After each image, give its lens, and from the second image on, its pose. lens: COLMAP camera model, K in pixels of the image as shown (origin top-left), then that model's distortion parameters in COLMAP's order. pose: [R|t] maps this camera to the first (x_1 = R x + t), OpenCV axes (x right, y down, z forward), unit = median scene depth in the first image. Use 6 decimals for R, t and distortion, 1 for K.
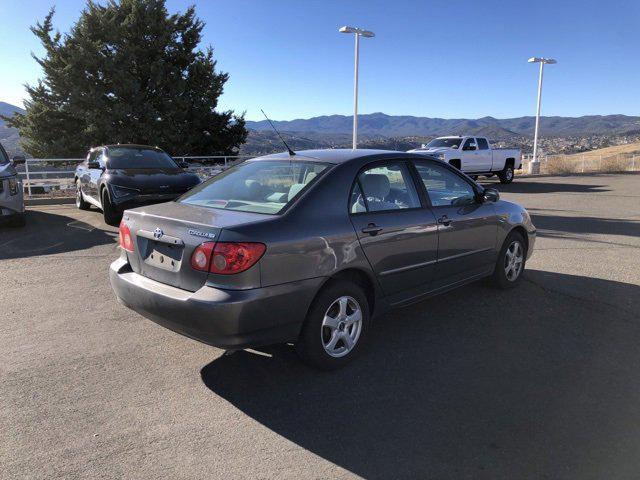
lens RADIAL K [[517.7, 0, 324.6], [0, 517.7, 243.0], [0, 0, 1]] dist [0.026692, -0.032550]
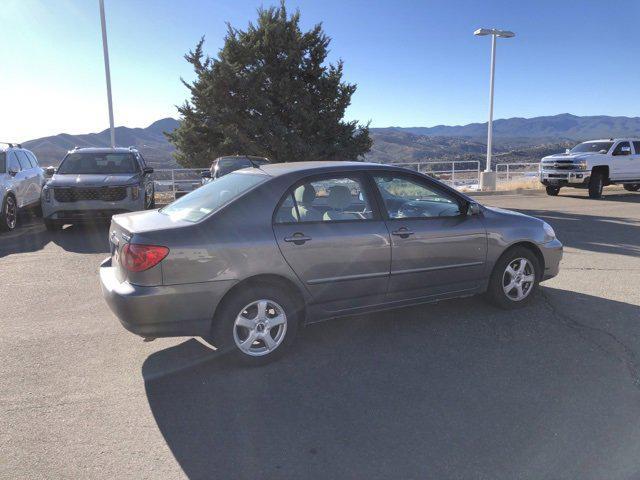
lens RADIAL K [[517.7, 0, 320.7], [0, 517.7, 242.4], [0, 0, 1]] dist [0.026692, -0.032550]
pose [[0.948111, 0.039737, -0.315448, 0.102709], [-0.044083, 0.999006, -0.006652, -0.002923], [0.314870, 0.020213, 0.948920, 0.003084]]
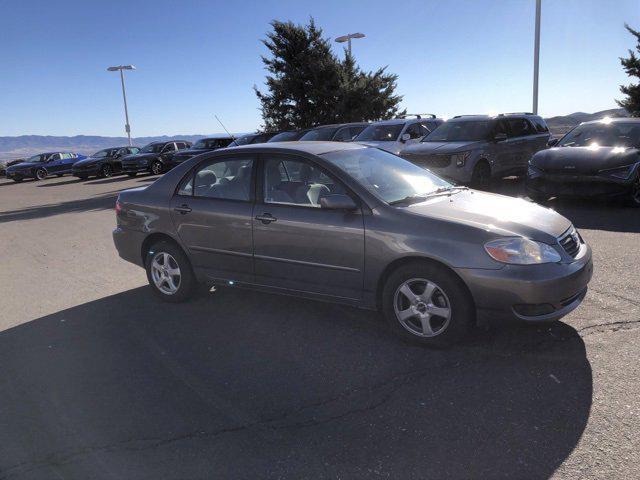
lens RADIAL K [[517.7, 0, 320.9], [0, 517.7, 239.0], [0, 0, 1]] dist [0.026692, -0.032550]
pose [[0.201667, 0.188637, -0.961117, 0.310789], [-0.132285, 0.977533, 0.164102, -0.046602], [0.970480, 0.094048, 0.222090, 0.230510]]
